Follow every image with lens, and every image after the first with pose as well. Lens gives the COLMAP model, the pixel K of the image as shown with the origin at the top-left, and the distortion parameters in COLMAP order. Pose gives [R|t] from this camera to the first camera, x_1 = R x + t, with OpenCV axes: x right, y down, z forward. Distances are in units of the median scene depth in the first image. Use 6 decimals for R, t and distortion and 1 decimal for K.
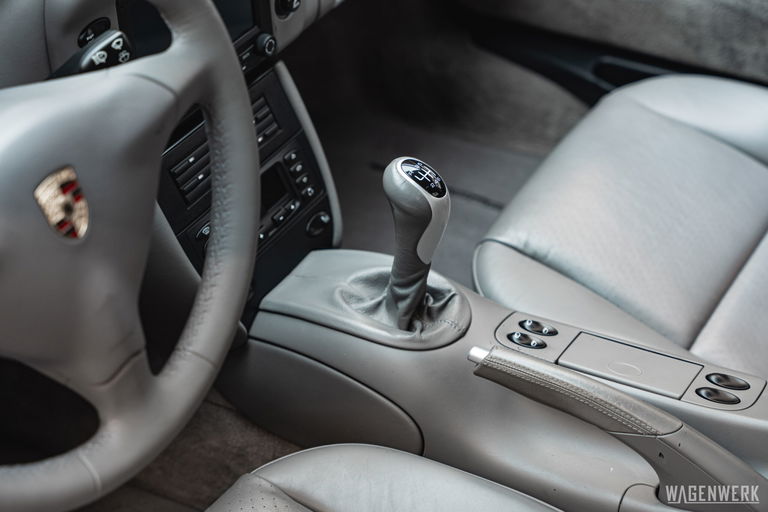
lens RADIAL K [[1513.3, 0, 387.0], [0, 1513.3, 251.3], [0, 0, 1]] dist [0.065264, 0.000000]
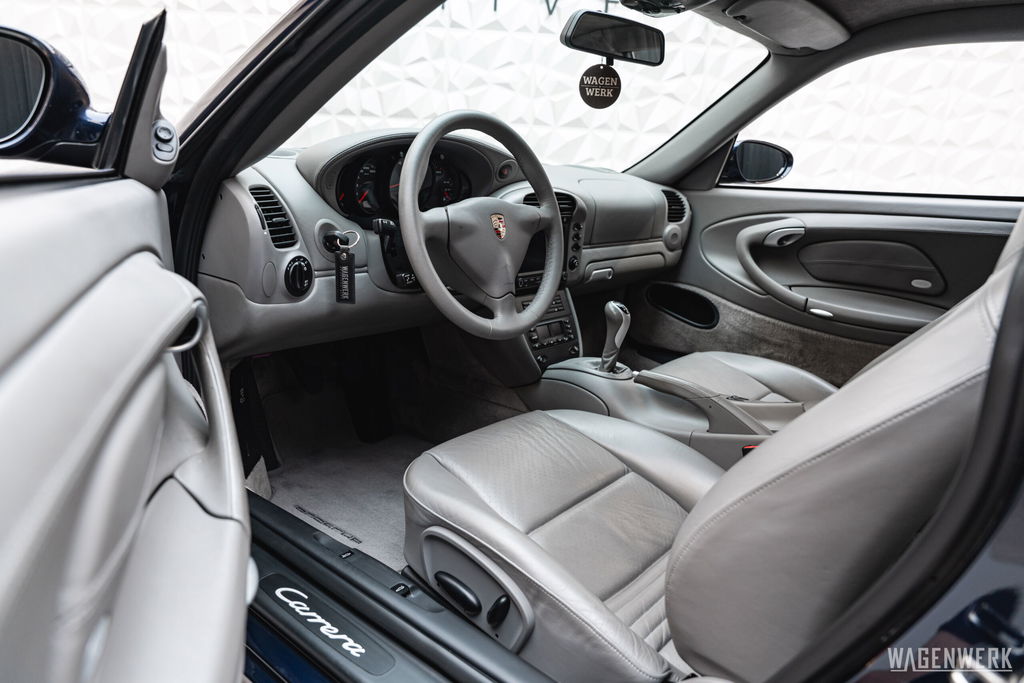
lens RADIAL K [[684.4, 0, 511.6], [0, 684.4, 339.6], [0, 0, 1]] dist [-0.014618, 0.003077]
pose [[0.984350, 0.115760, -0.132874, 0.002304], [-0.158179, 0.912769, -0.376606, 0.455927], [0.077687, 0.391730, 0.916795, -0.051859]]
